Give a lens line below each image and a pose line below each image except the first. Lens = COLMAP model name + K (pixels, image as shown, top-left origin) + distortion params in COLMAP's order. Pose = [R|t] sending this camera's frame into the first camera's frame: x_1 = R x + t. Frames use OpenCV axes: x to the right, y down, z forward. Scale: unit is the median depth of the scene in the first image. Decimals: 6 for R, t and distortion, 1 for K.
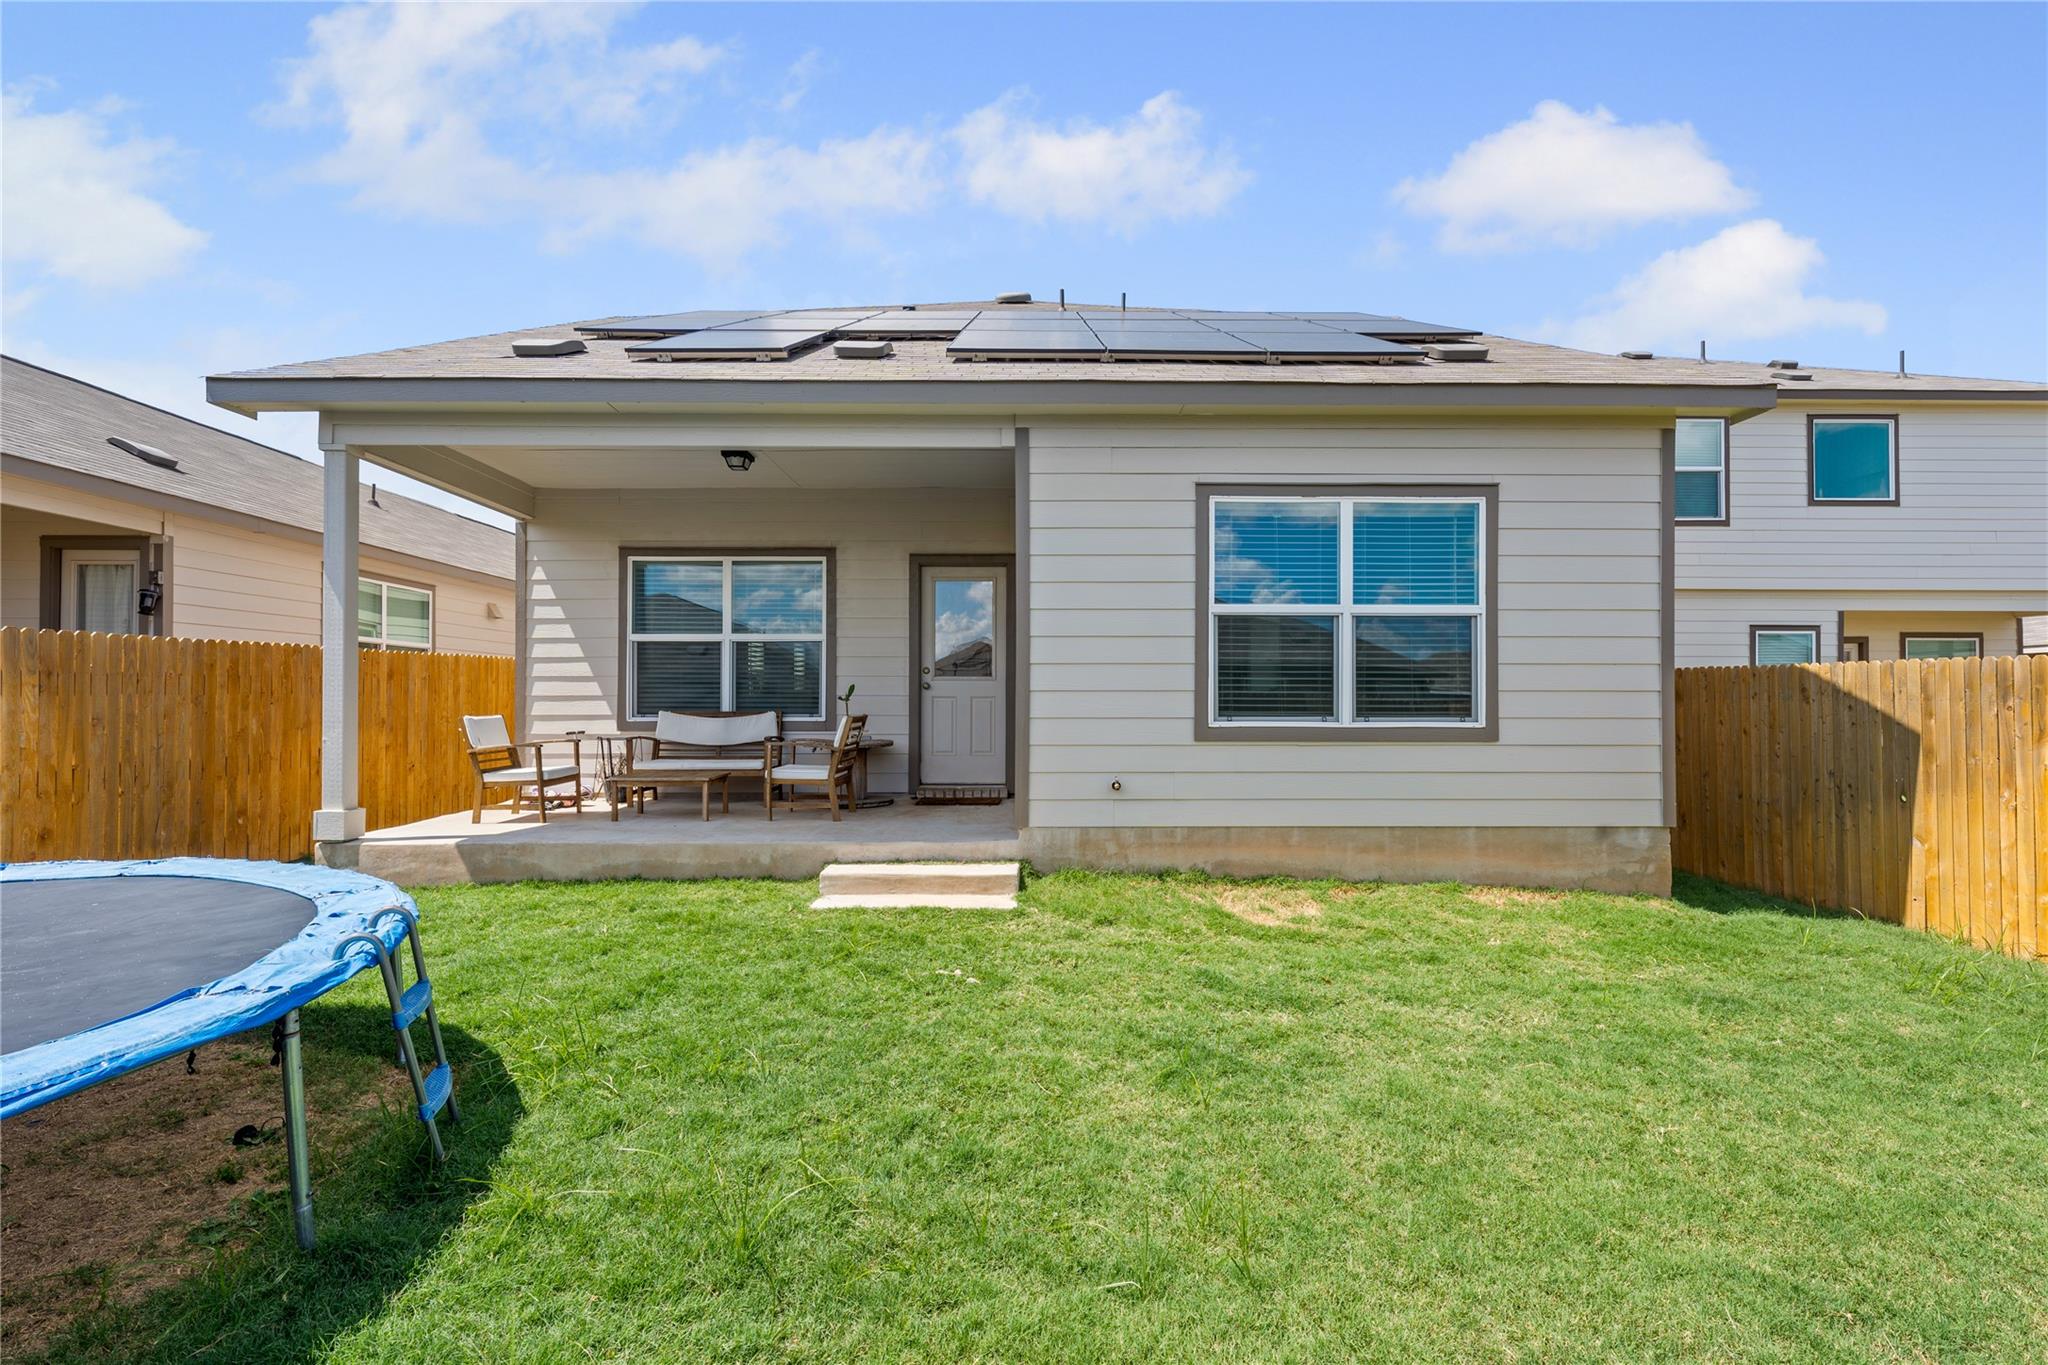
lens RADIAL K [[936.9, 0, 1025.2], [0, 936.9, 686.7], [0, 0, 1]] dist [0.000461, 0.000037]
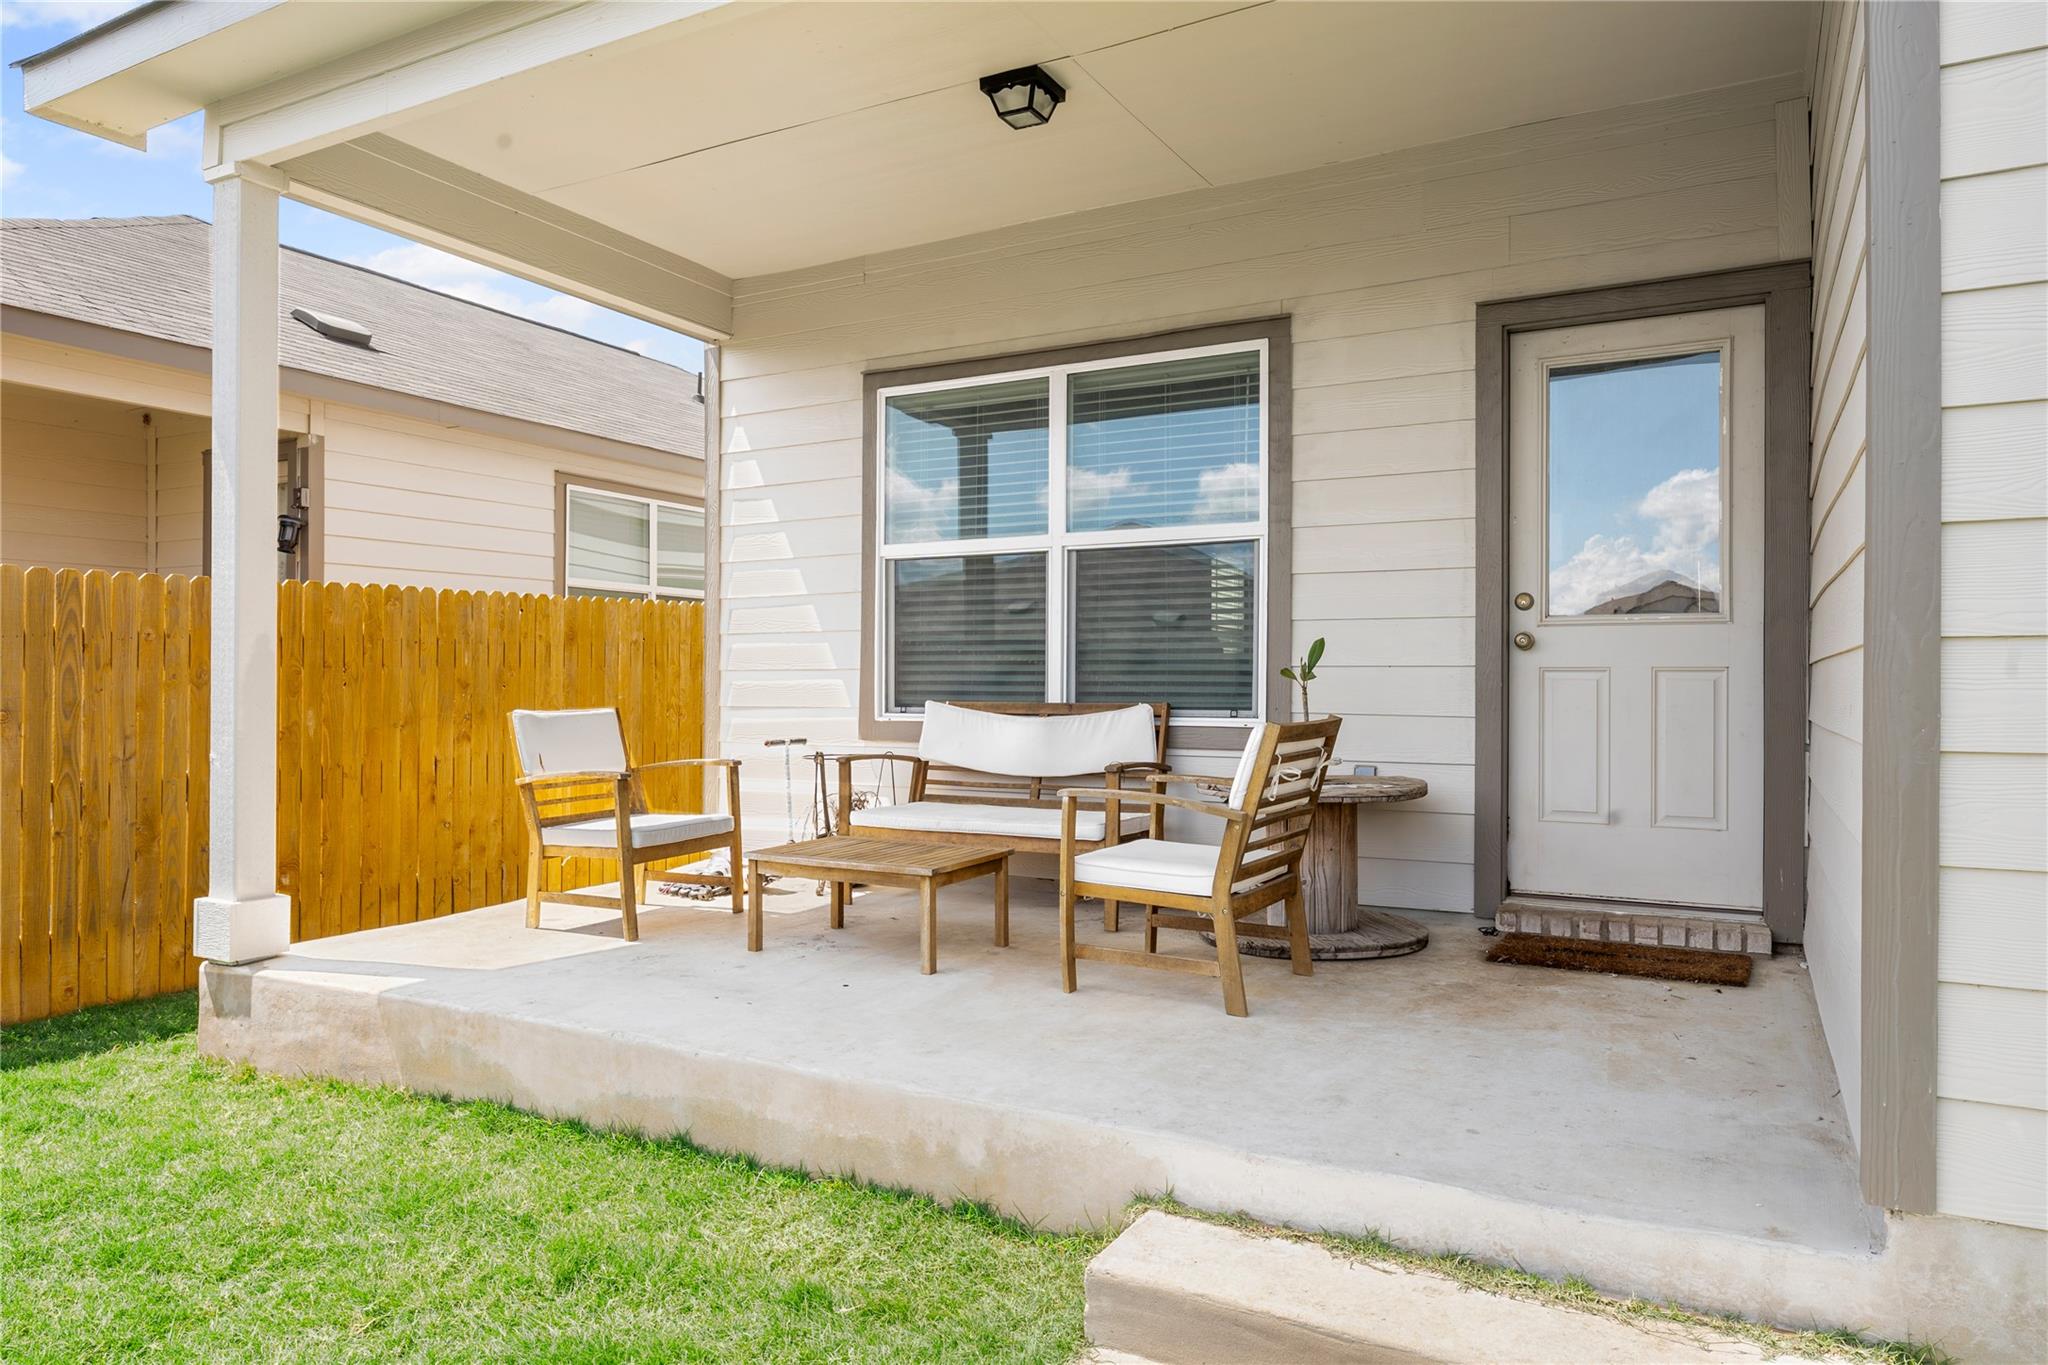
lens RADIAL K [[1308.9, 0, 980.5], [0, 1308.9, 671.4], [0, 0, 1]] dist [0.001097, 0.001594]
pose [[0.863161, -0.003245, -0.504919, -0.027263], [0.007757, 0.999947, 0.006833, 0.006619], [0.504870, -0.009815, 0.863140, 0.436142]]
